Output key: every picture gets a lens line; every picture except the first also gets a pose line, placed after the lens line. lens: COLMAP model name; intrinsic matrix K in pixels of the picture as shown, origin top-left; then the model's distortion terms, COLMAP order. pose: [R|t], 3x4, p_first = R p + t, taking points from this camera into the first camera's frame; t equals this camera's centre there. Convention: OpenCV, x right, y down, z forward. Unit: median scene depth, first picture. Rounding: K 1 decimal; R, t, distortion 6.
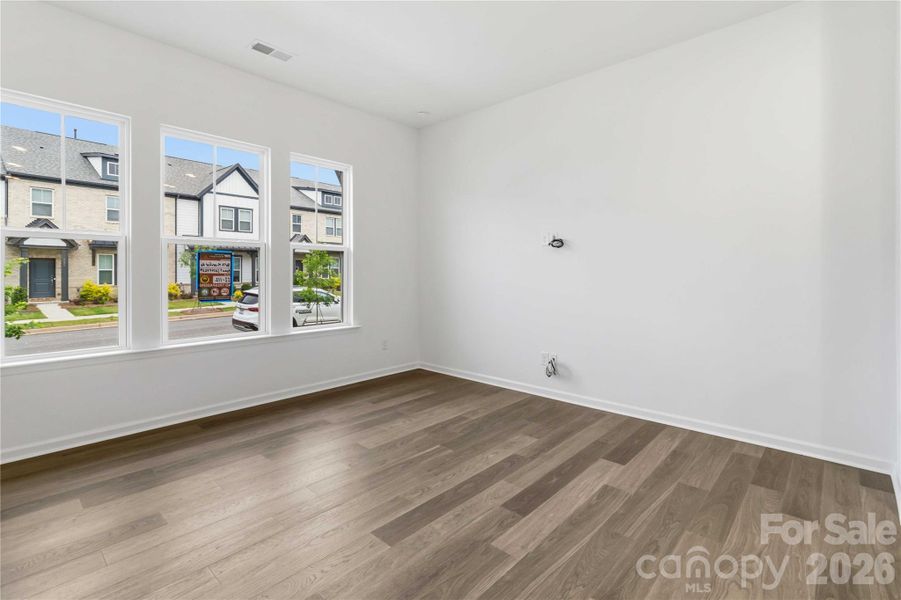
lens RADIAL K [[421.8, 0, 450.2], [0, 421.8, 274.8], [0, 0, 1]] dist [0.001174, 0.000614]
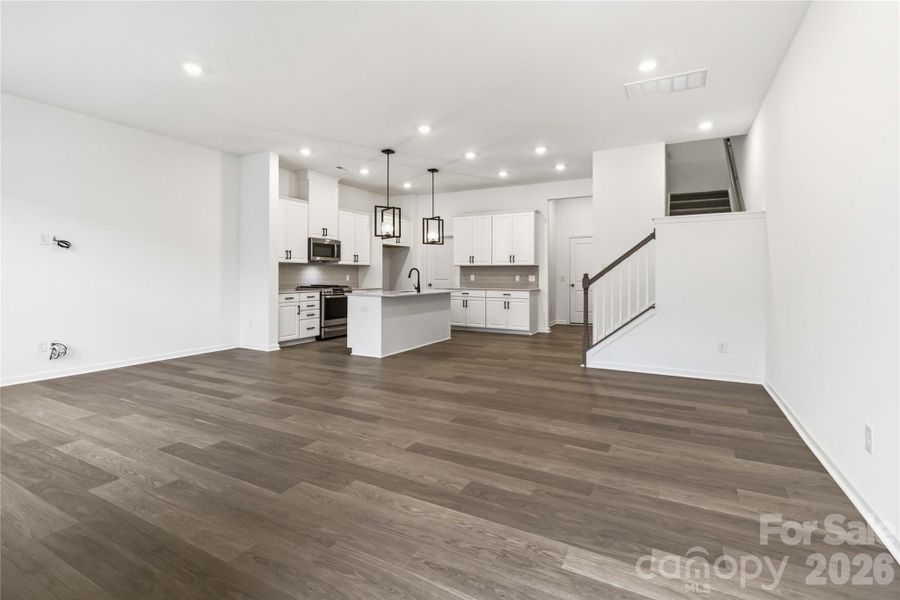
lens RADIAL K [[422.0, 0, 448.3], [0, 422.0, 272.2], [0, 0, 1]] dist [0.001071, 0.000284]
pose [[-0.241357, 0.005256, 0.970422, -1.655236], [0.003839, 0.999983, -0.004461, 0.019206], [-0.970429, 0.002649, -0.241373, 0.336680]]
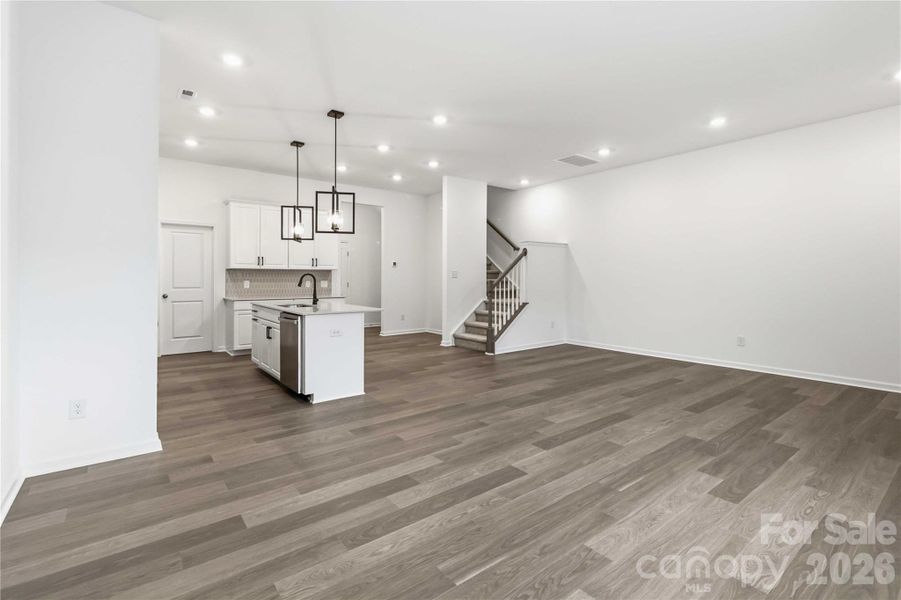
lens RADIAL K [[421.8, 0, 450.2], [0, 421.8, 274.8], [0, 0, 1]] dist [0.001174, 0.000614]
pose [[-0.985943, 0.000031, 0.167085, -0.118237], [0.000234, 0.999999, 0.001198, -0.011748], [-0.167084, 0.001221, -0.985942, 1.651232]]
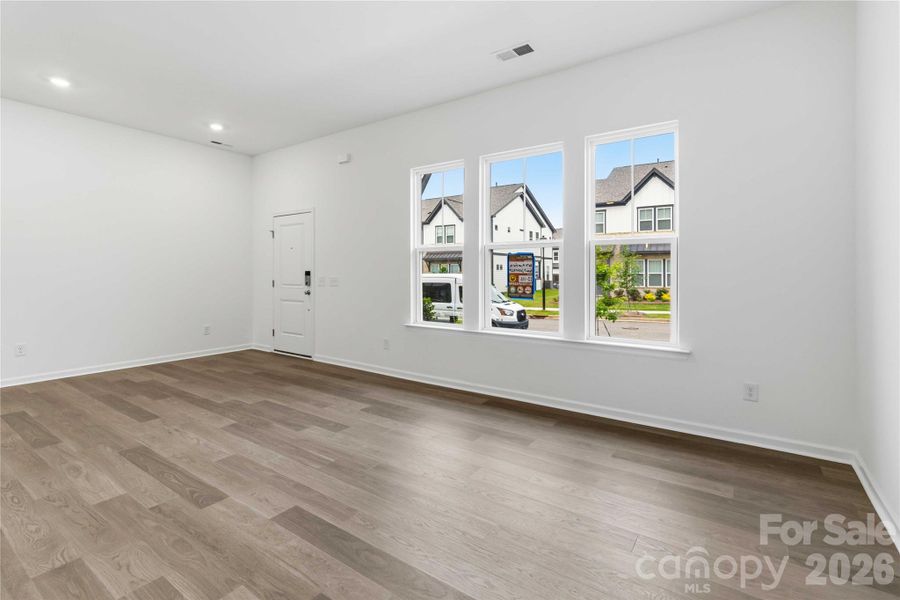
lens RADIAL K [[421.4, 0, 449.7], [0, 421.4, 274.8], [0, 0, 1]] dist [0.001174, 0.000614]
pose [[0.130501, 0.003323, -0.991443, 0.676594], [-0.006550, 0.999975, 0.002489, -0.000847], [0.991427, 0.006169, 0.130519, 0.879688]]
